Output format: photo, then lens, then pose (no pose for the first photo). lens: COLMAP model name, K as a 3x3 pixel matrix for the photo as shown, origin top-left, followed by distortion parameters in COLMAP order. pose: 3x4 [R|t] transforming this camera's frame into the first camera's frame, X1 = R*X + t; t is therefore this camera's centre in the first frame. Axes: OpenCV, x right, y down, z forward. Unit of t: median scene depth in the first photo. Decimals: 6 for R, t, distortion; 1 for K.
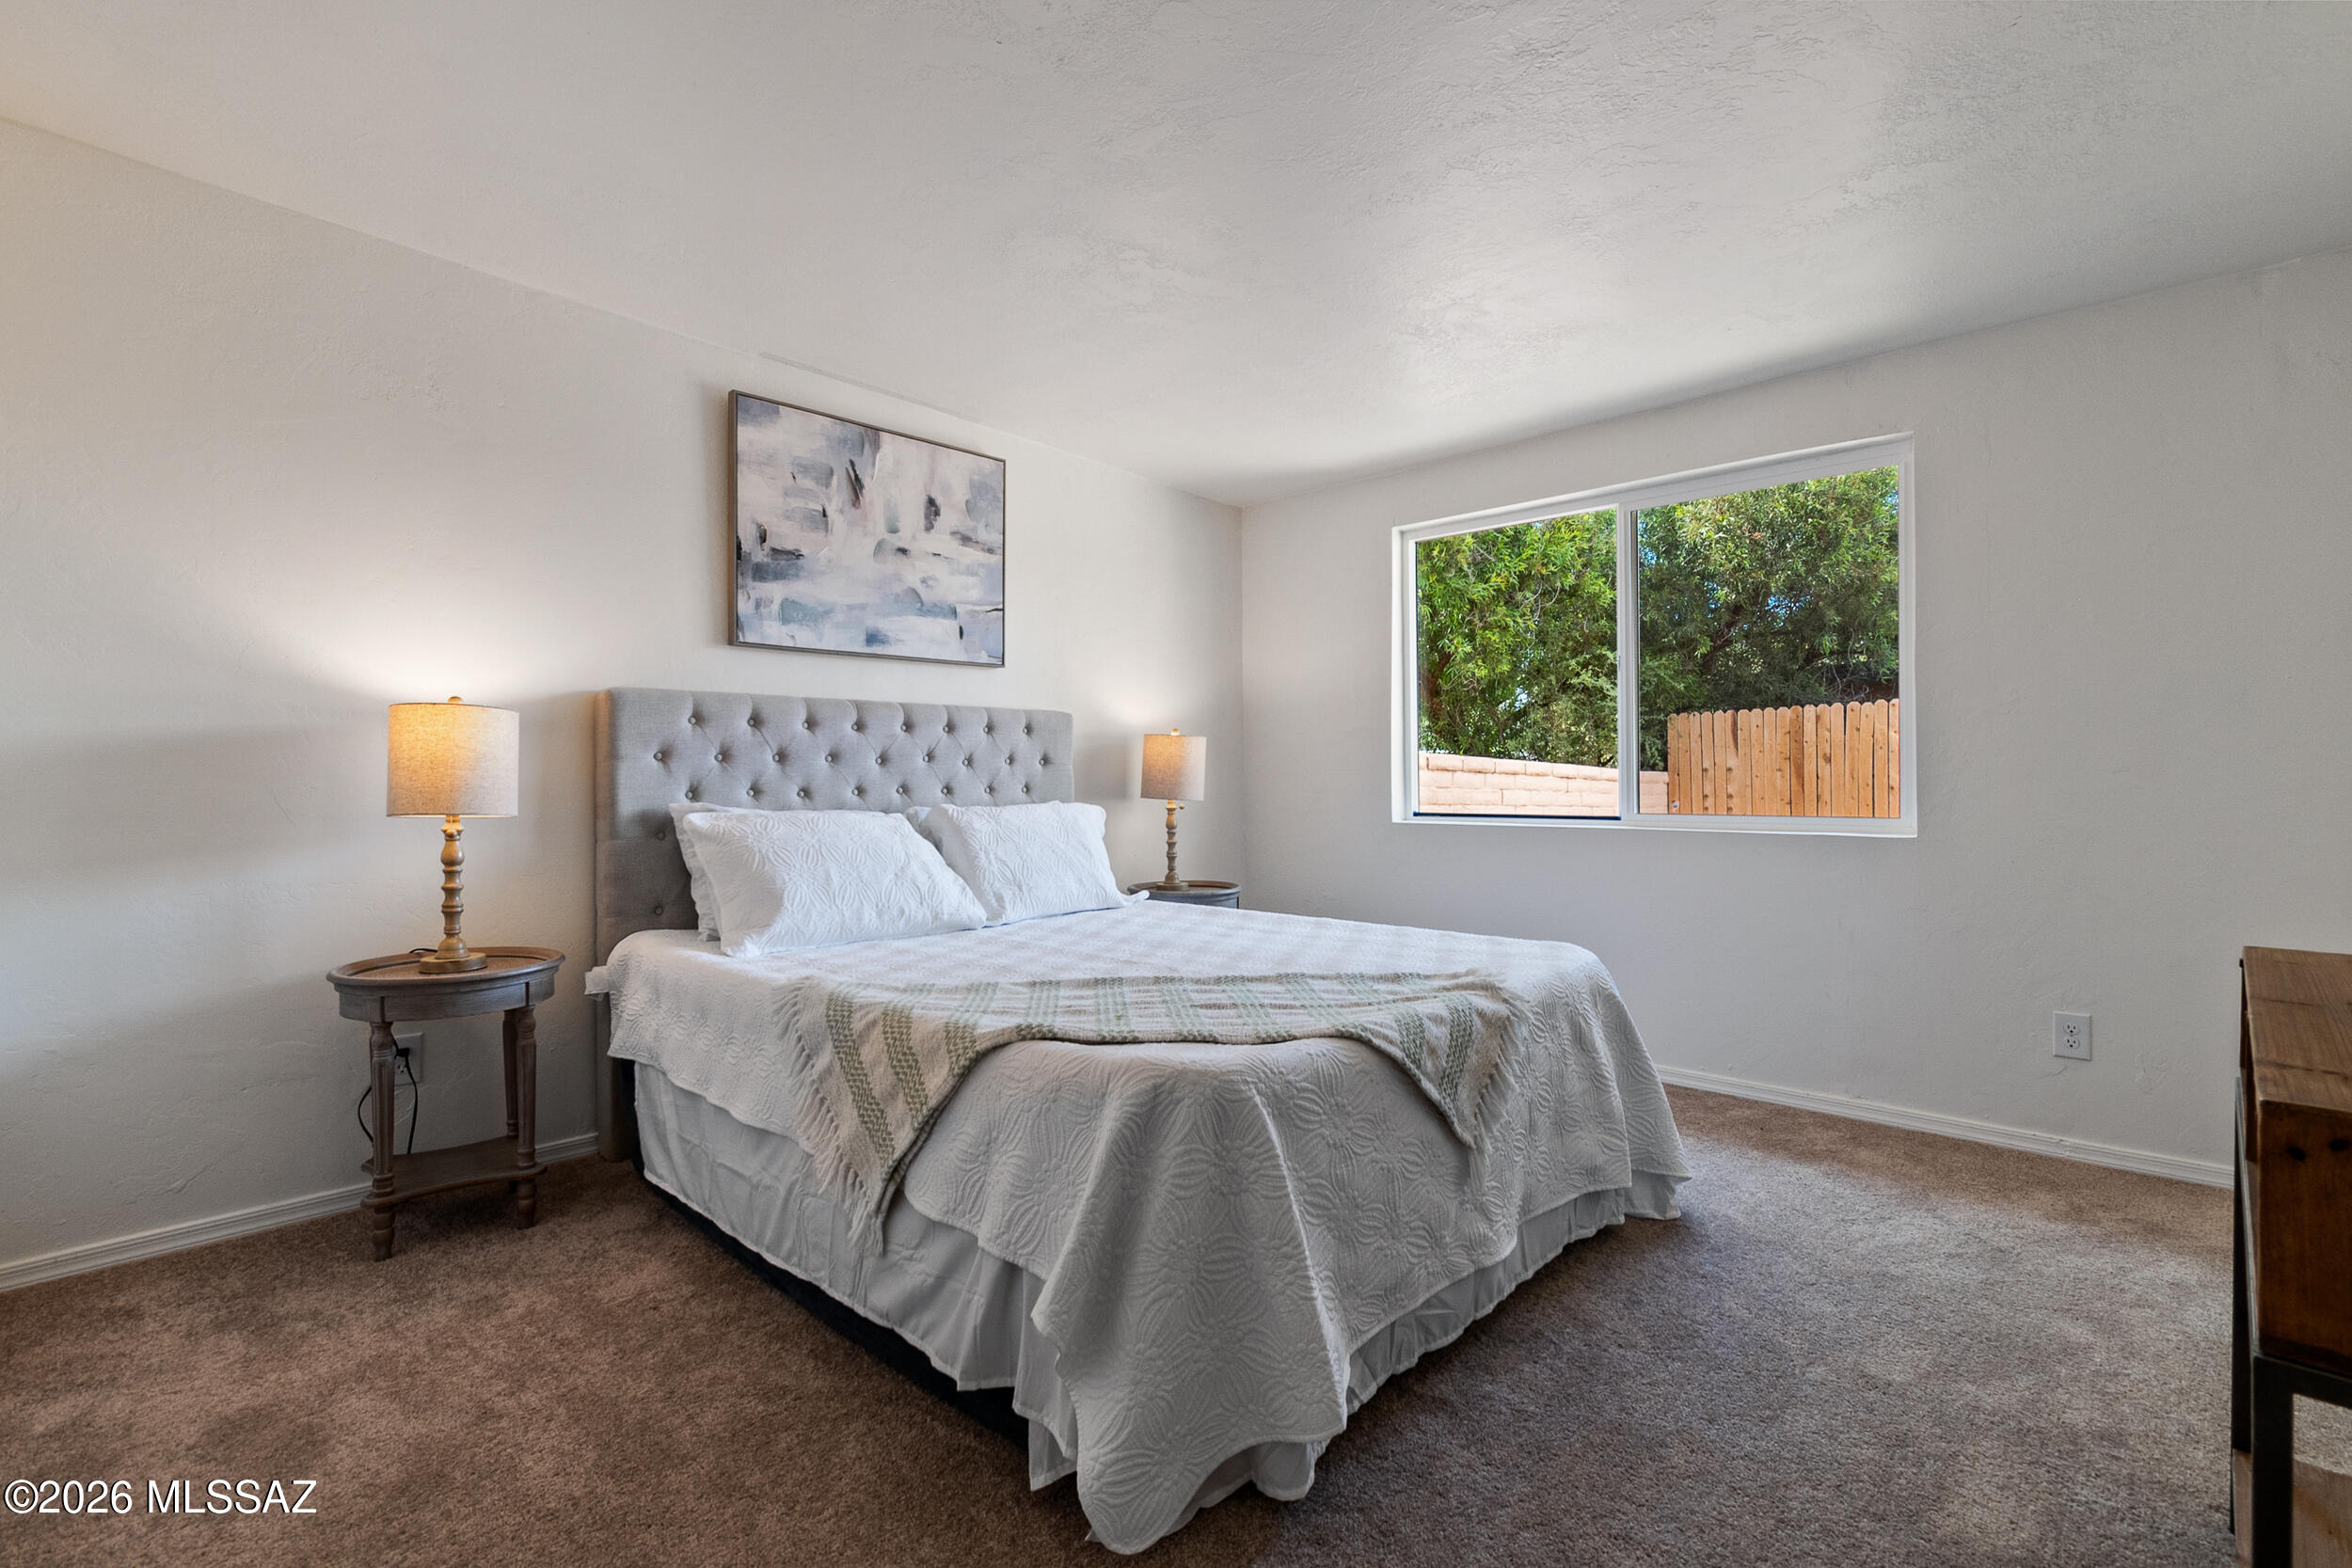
lens RADIAL K [[1075.5, 0, 1150.3], [0, 1075.5, 786.7], [0, 0, 1]] dist [0.005940, 0.000753]
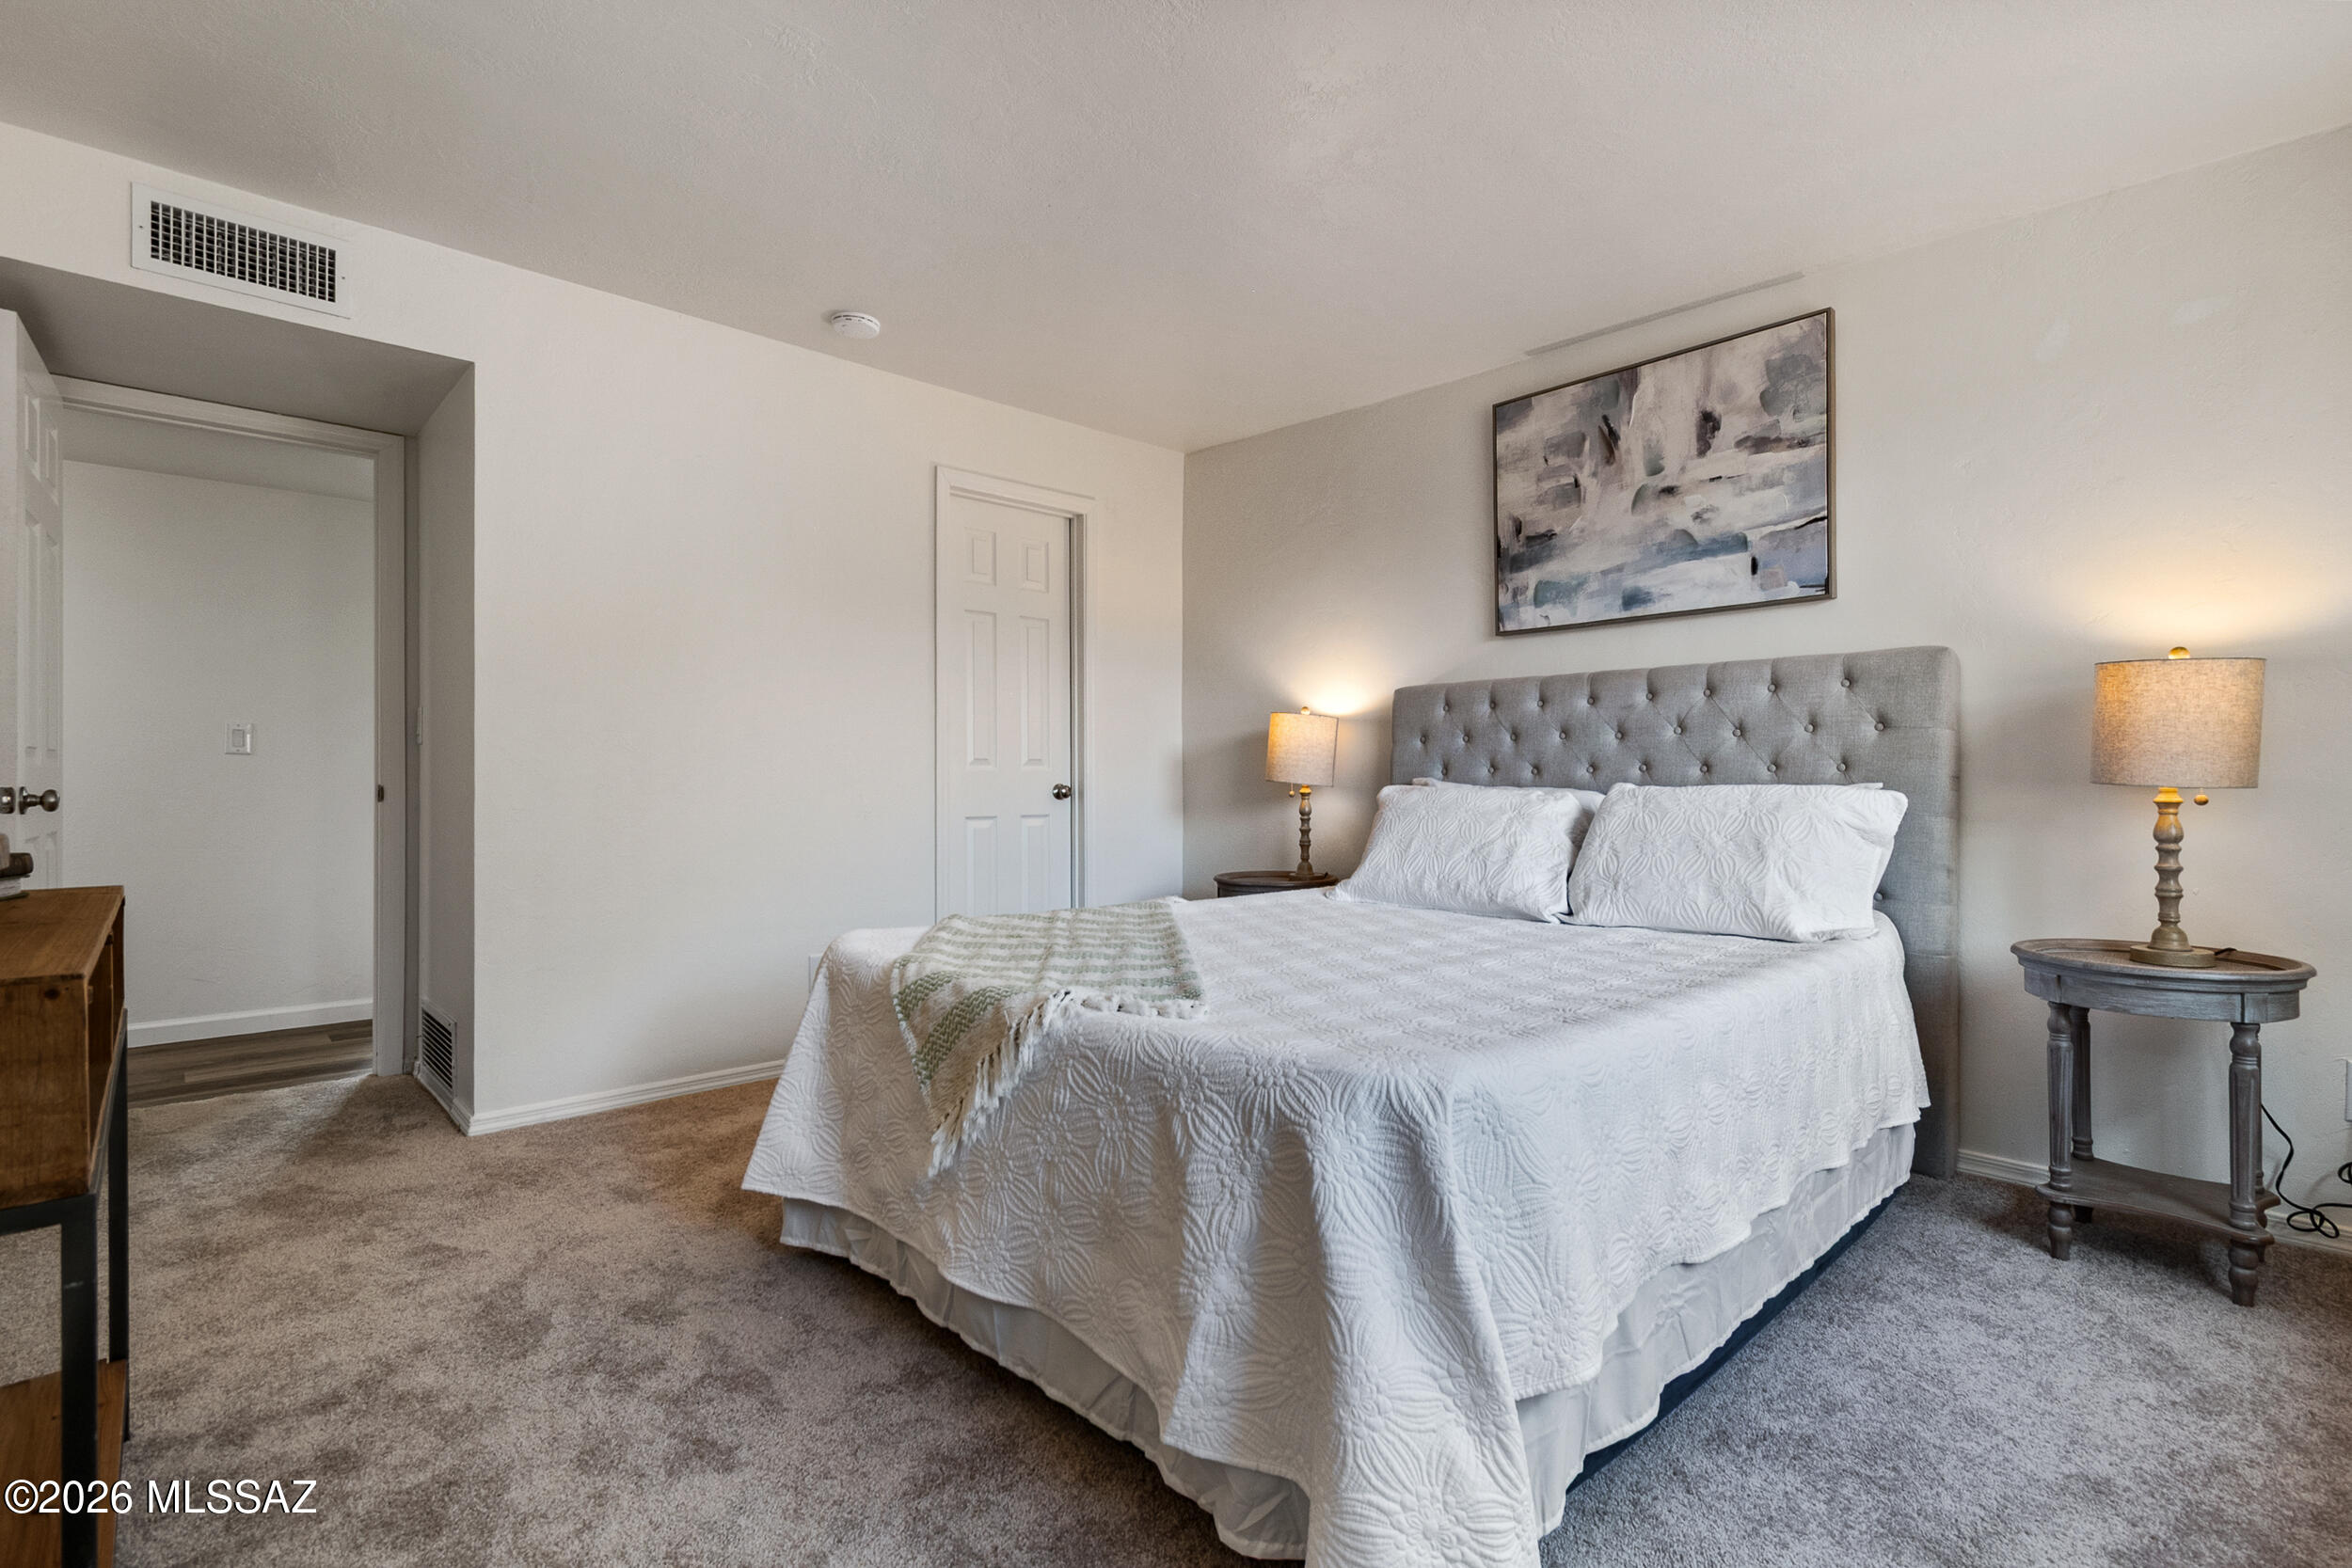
lens RADIAL K [[1075.5, 0, 1157.7], [0, 1075.5, 788.7], [0, 0, 1]] dist [0.005940, 0.000753]
pose [[-0.056453, 0.029184, -0.997979, 0.679266], [0.010144, 0.999538, 0.028656, -0.008075], [0.998354, -0.008505, -0.056723, 0.647791]]
